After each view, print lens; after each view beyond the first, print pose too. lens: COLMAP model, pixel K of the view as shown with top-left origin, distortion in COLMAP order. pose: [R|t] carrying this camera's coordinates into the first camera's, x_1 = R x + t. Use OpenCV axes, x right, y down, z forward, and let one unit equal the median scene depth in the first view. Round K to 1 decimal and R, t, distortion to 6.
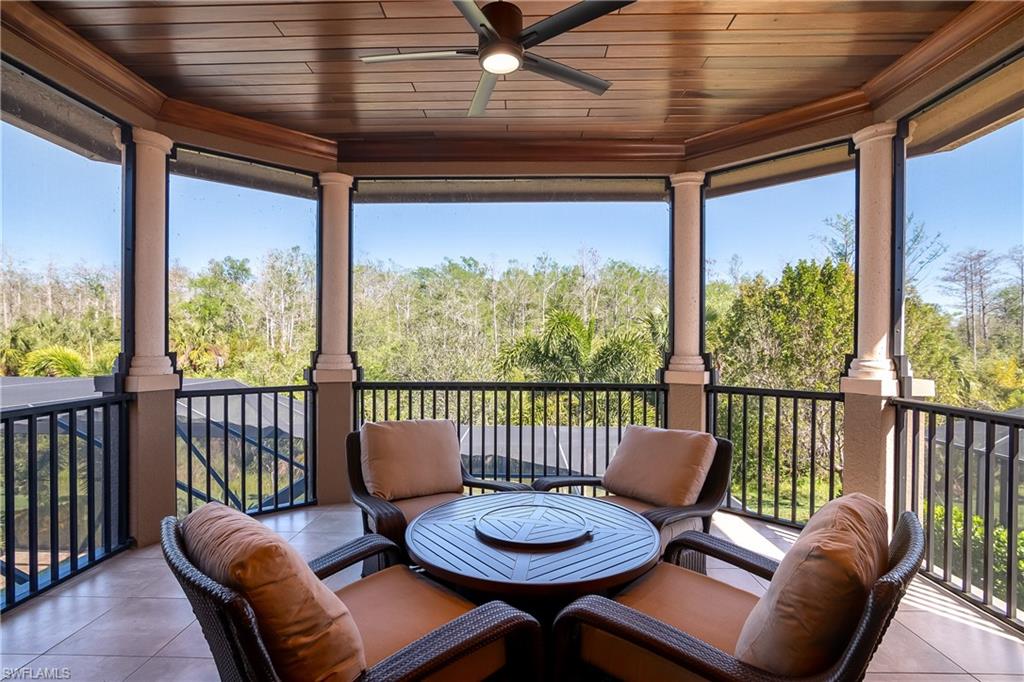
lens RADIAL K [[512.5, 0, 512.7], [0, 512.5, 344.0], [0, 0, 1]] dist [-0.029005, 0.009428]
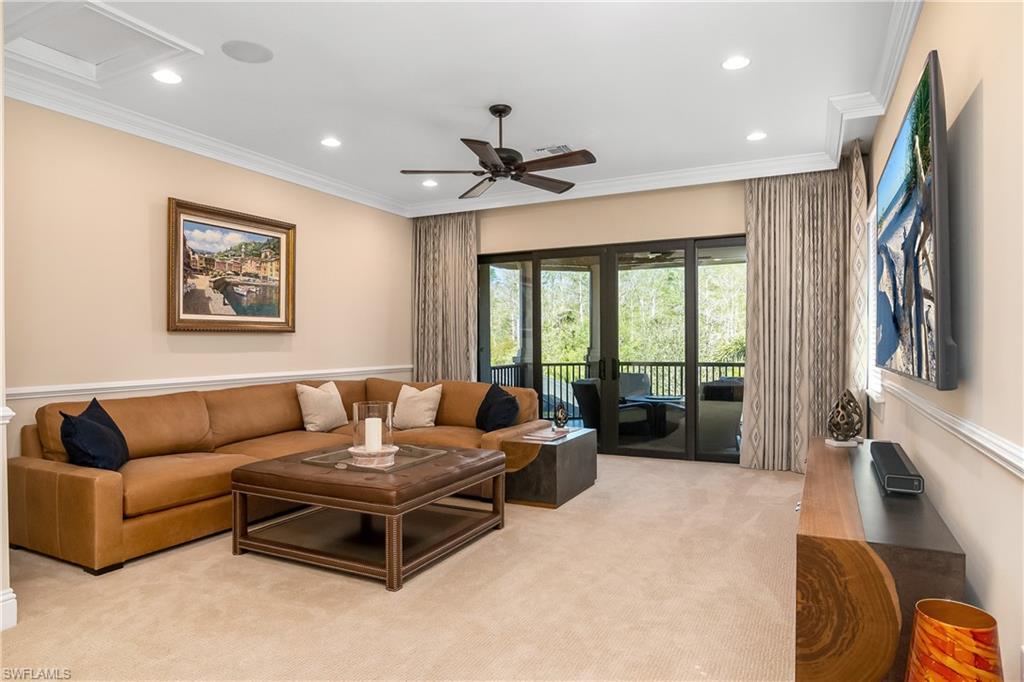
lens RADIAL K [[577.0, 0, 514.7], [0, 577.0, 342.0], [0, 0, 1]] dist [0.014527, -0.000438]
pose [[0.903618, -0.004529, -0.428316, 0.380670], [0.003693, 0.999989, -0.002782, -0.003063], [0.428324, 0.000931, 0.903625, -1.368824]]
